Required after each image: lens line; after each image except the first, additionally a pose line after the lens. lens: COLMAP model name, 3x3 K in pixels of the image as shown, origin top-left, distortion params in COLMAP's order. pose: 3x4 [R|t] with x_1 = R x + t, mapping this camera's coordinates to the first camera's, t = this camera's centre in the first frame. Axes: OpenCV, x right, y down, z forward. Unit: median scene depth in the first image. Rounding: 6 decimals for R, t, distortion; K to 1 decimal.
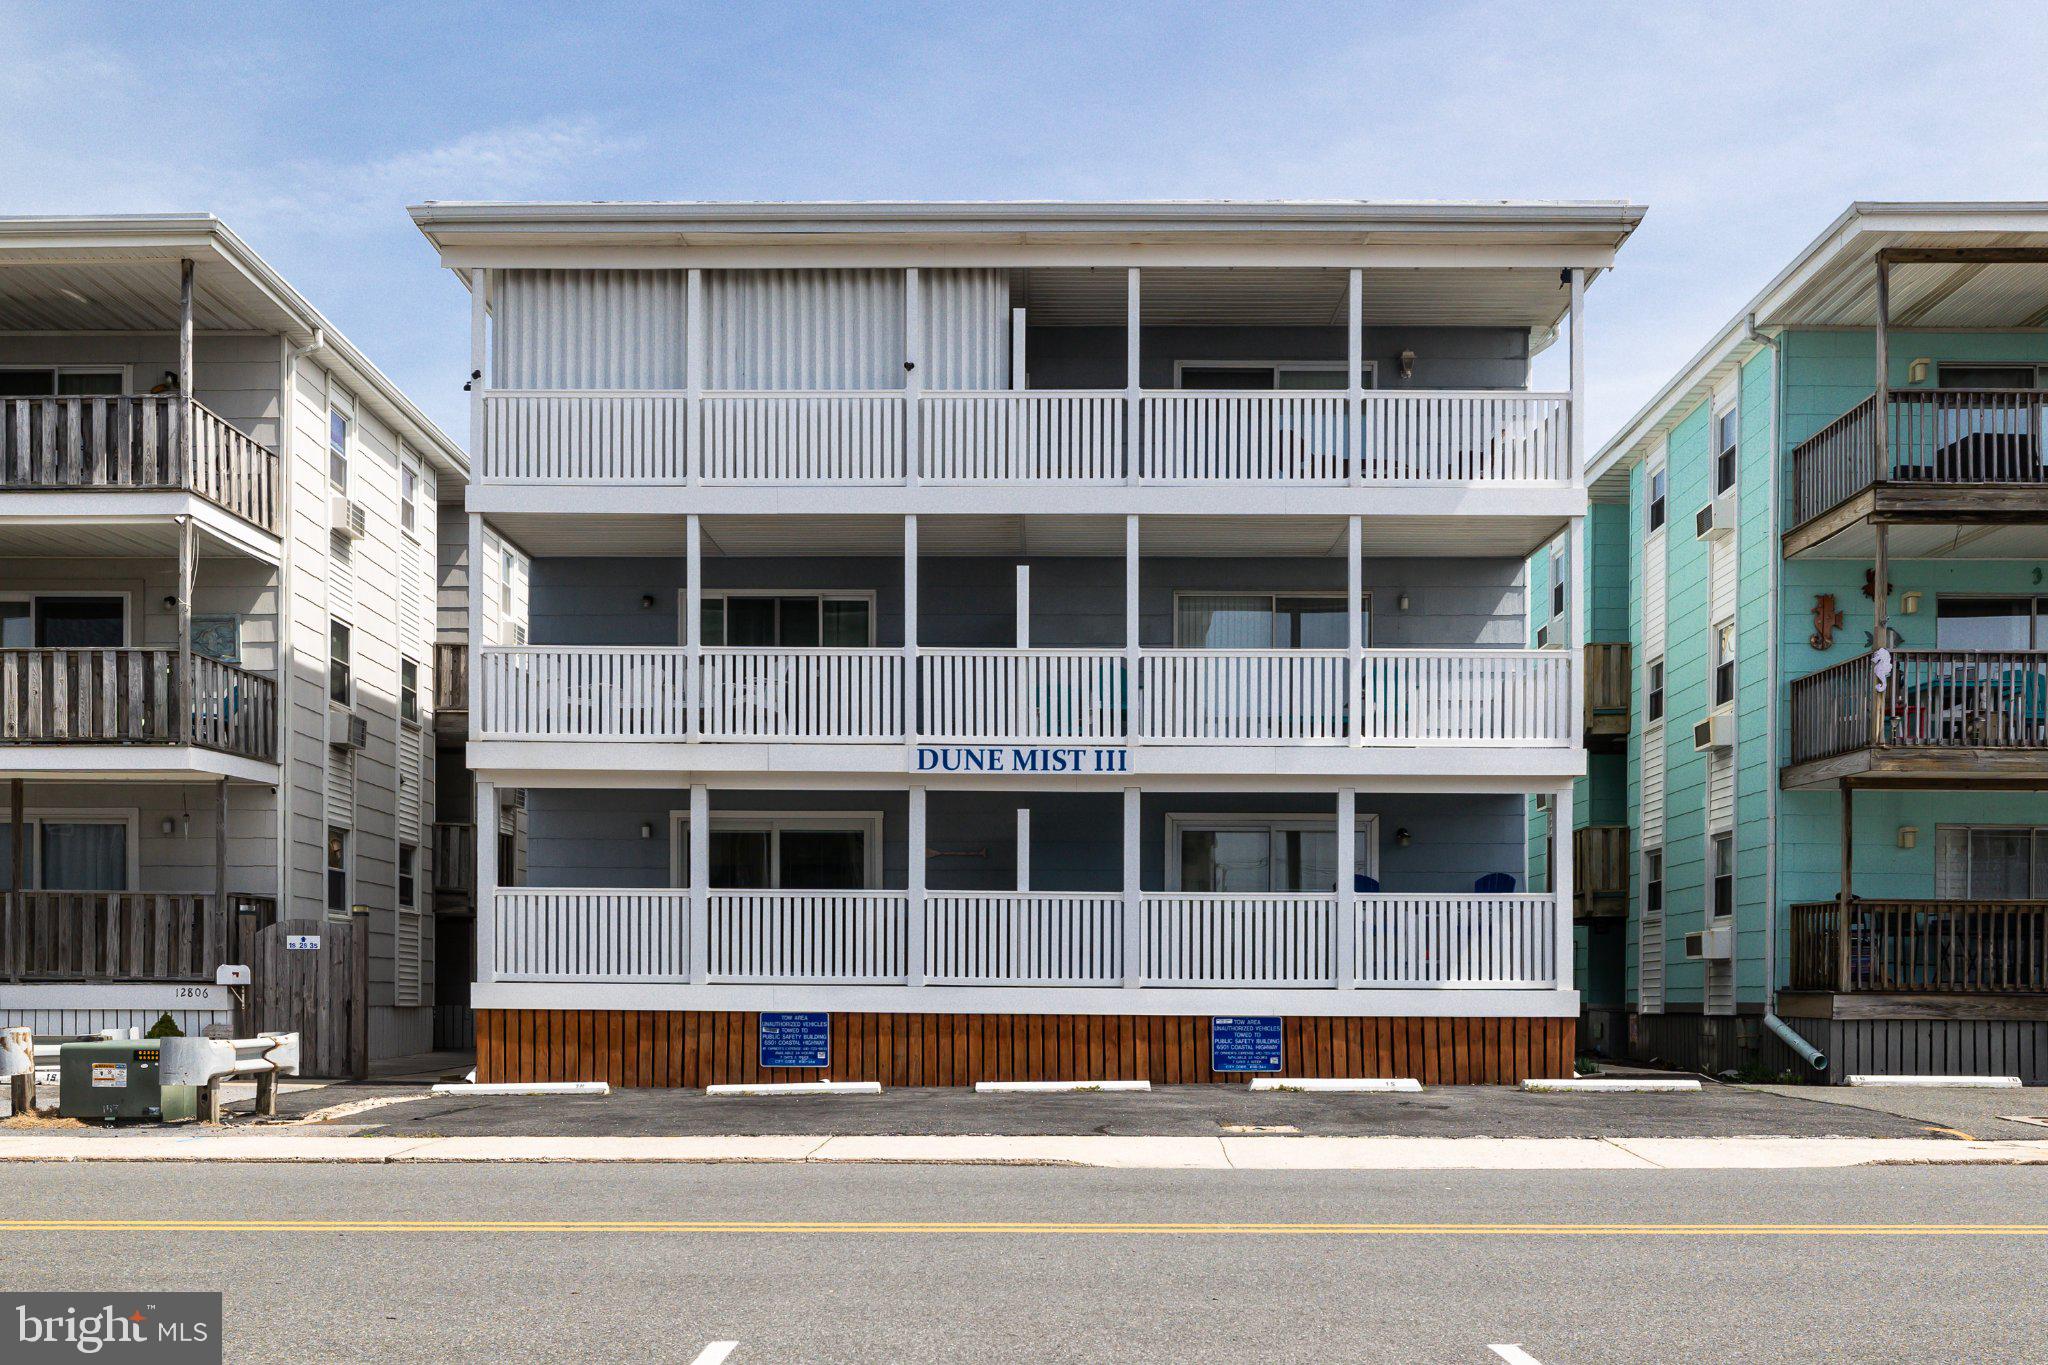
lens RADIAL K [[1175.4, 0, 1024.0], [0, 1175.4, 682.5], [0, 0, 1]] dist [-0.002308, 0.000638]
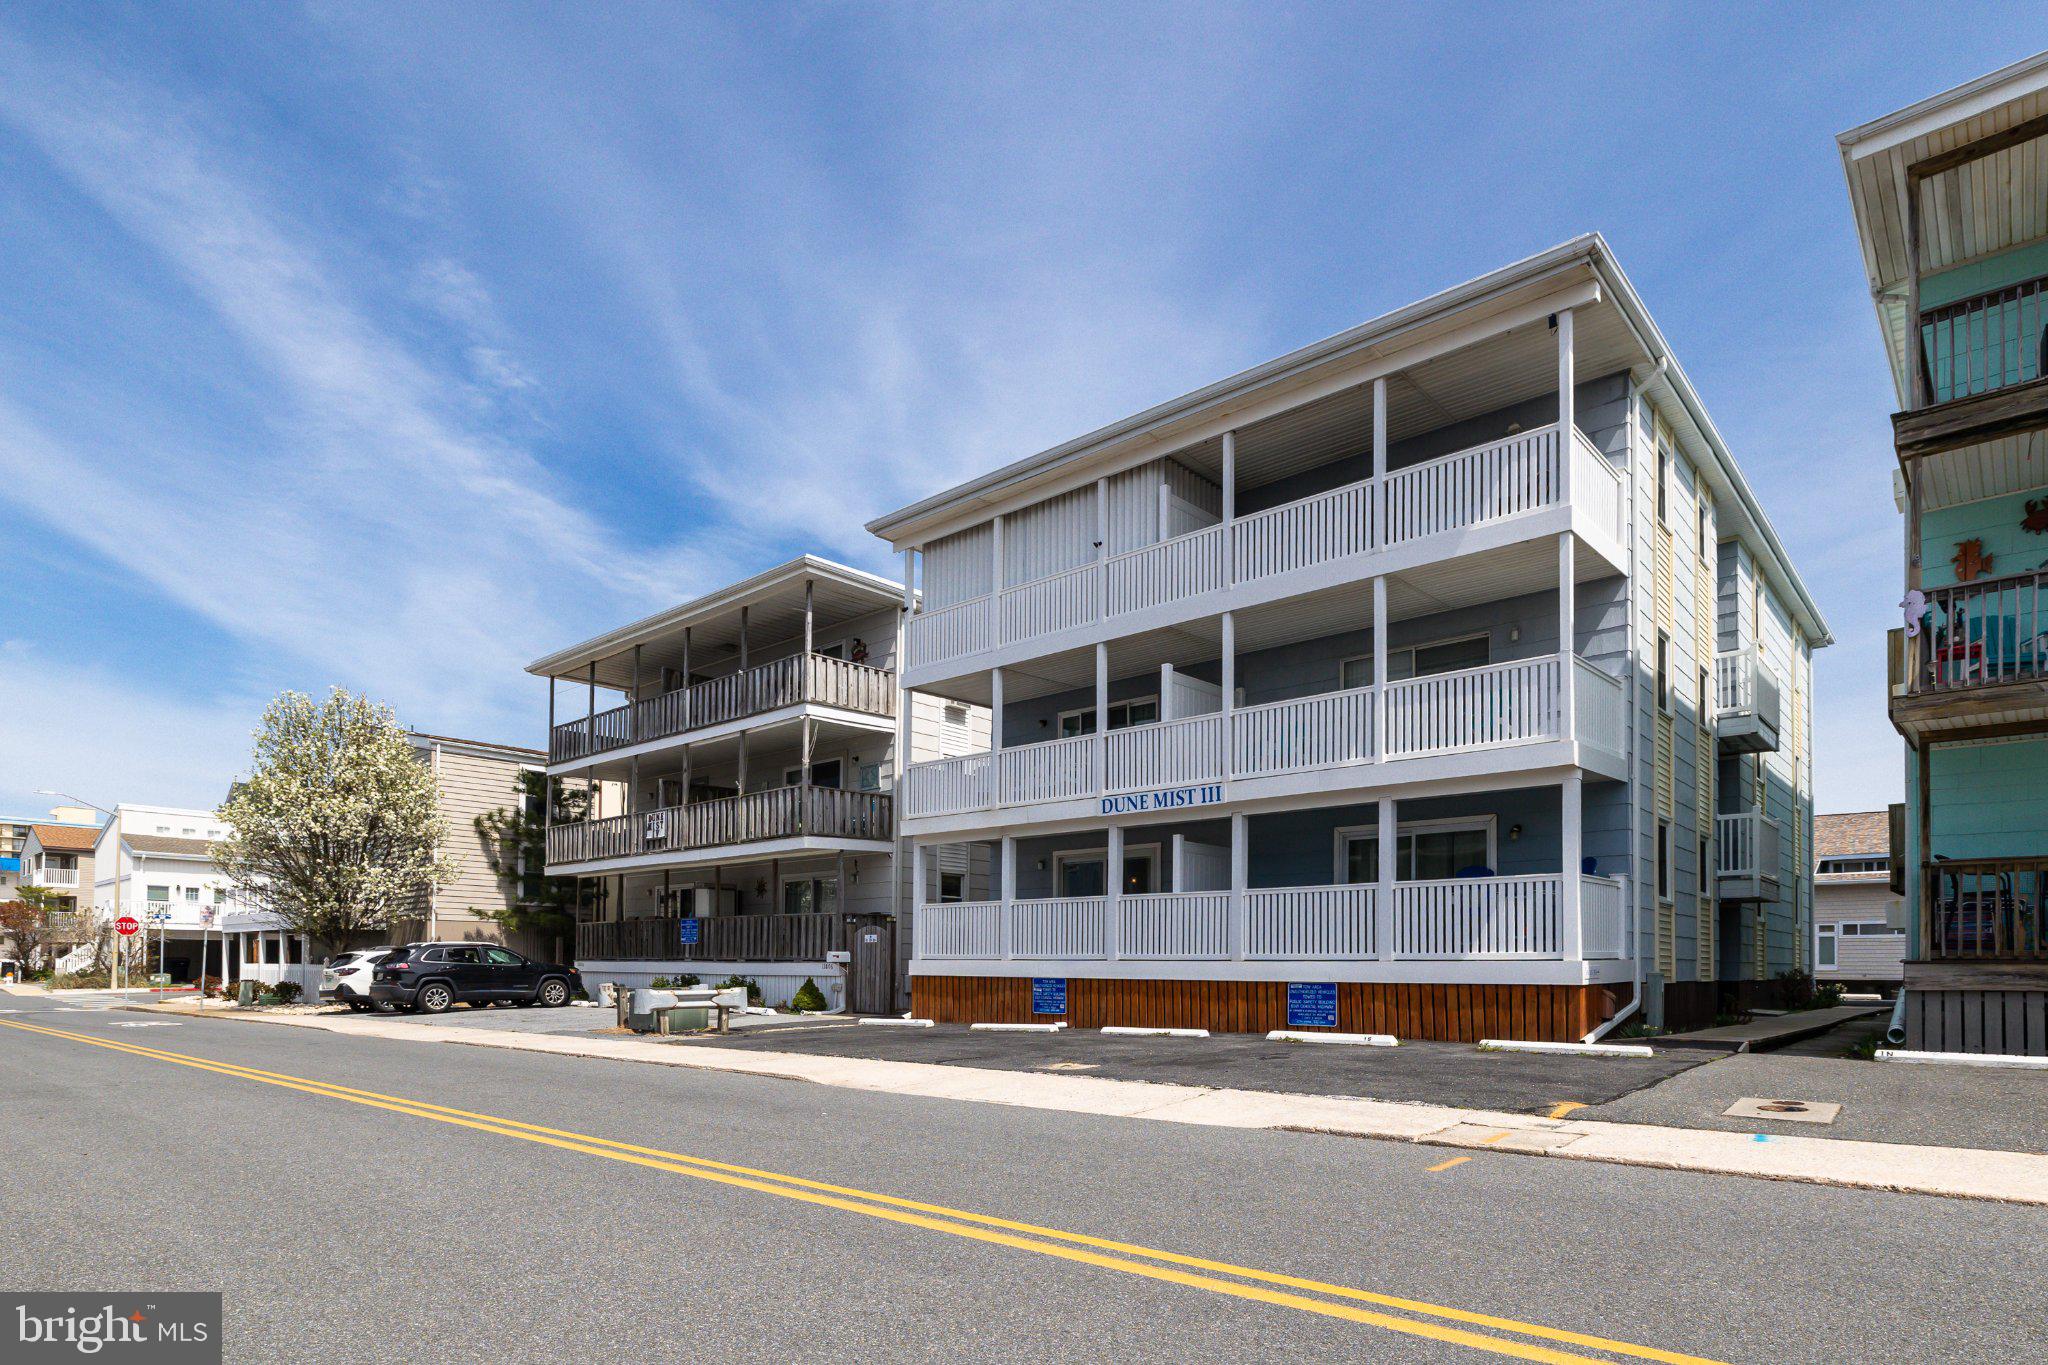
lens RADIAL K [[854.1, 0, 1018.9], [0, 854.1, 677.5], [0, 0, 1]] dist [0.000160, 0.000155]
pose [[0.820531, -0.186423, -0.540347, 0.446244], [0.149863, 0.982415, -0.111367, 0.008502], [0.551606, 0.010402, 0.834040, 0.027472]]
